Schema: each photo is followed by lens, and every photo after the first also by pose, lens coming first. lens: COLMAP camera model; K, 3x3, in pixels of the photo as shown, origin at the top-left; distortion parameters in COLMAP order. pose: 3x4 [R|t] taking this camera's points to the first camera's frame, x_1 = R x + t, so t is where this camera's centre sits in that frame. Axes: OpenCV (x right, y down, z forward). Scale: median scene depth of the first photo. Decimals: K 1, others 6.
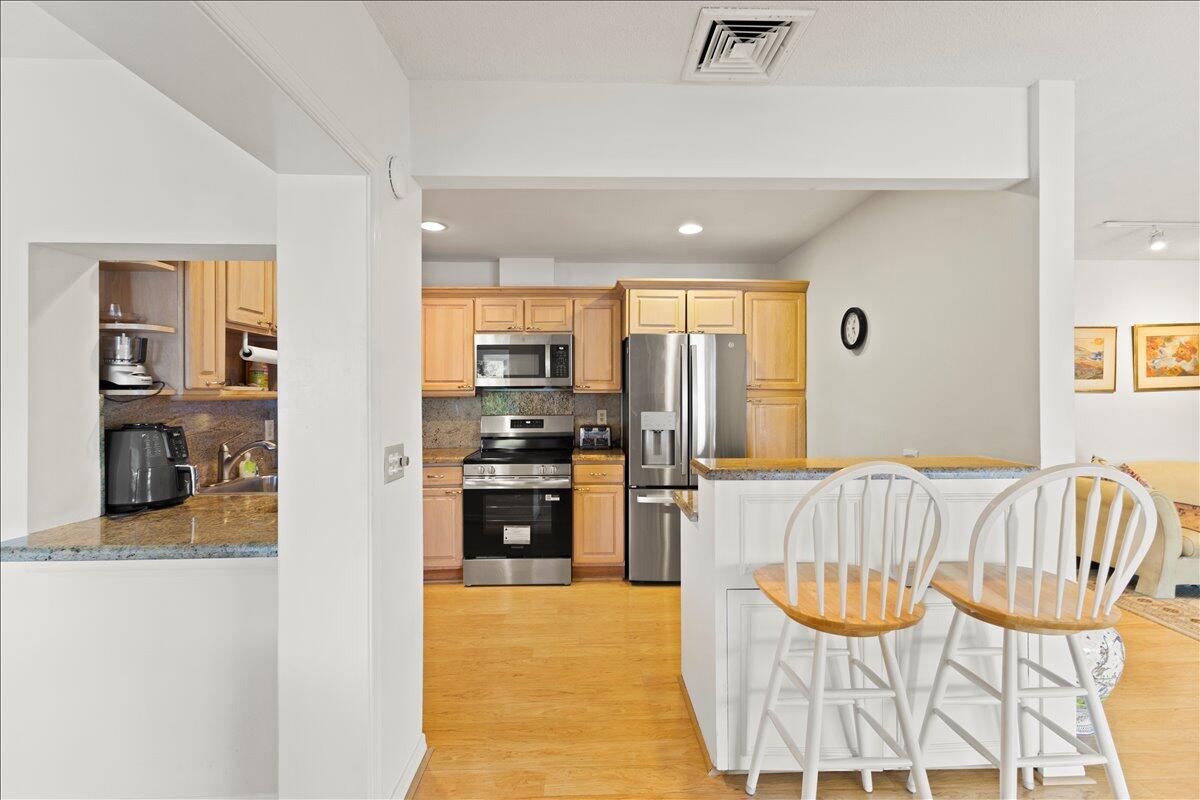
lens RADIAL K [[523.0, 0, 604.0], [0, 523.0, 393.4], [0, 0, 1]] dist [0.007604, -0.003511]
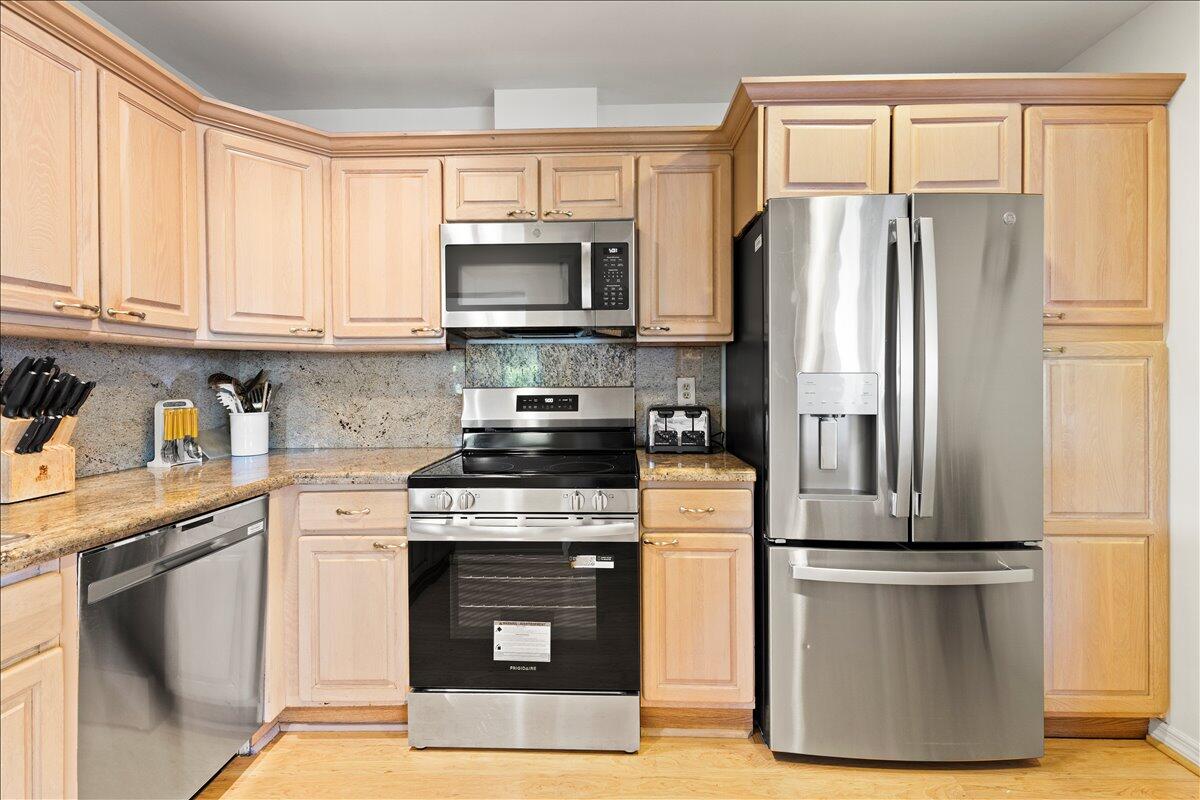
lens RADIAL K [[523.0, 0, 606.6], [0, 523.0, 384.2], [0, 0, 1]] dist [0.007604, -0.003511]
pose [[0.998387, -0.002540, -0.056720, -0.063659], [0.002919, 0.999974, 0.006597, 0.039552], [0.056702, -0.006752, 0.998368, 0.530205]]
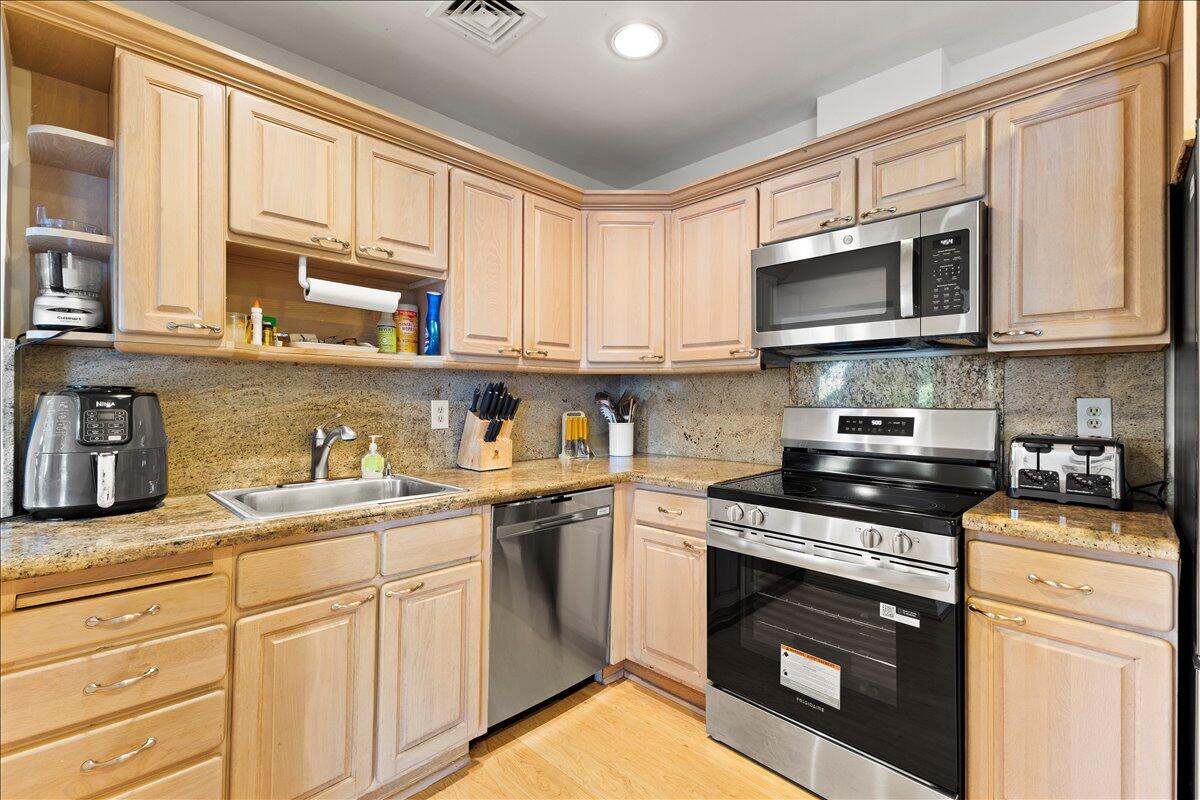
lens RADIAL K [[523.0, 0, 600.9], [0, 523.0, 395.3], [0, 0, 1]] dist [0.007604, -0.003511]
pose [[0.687404, 0.001825, -0.726273, 0.030586], [-0.005764, 0.999979, -0.002943, 0.037257], [0.726252, 0.006209, 0.687400, 0.555310]]
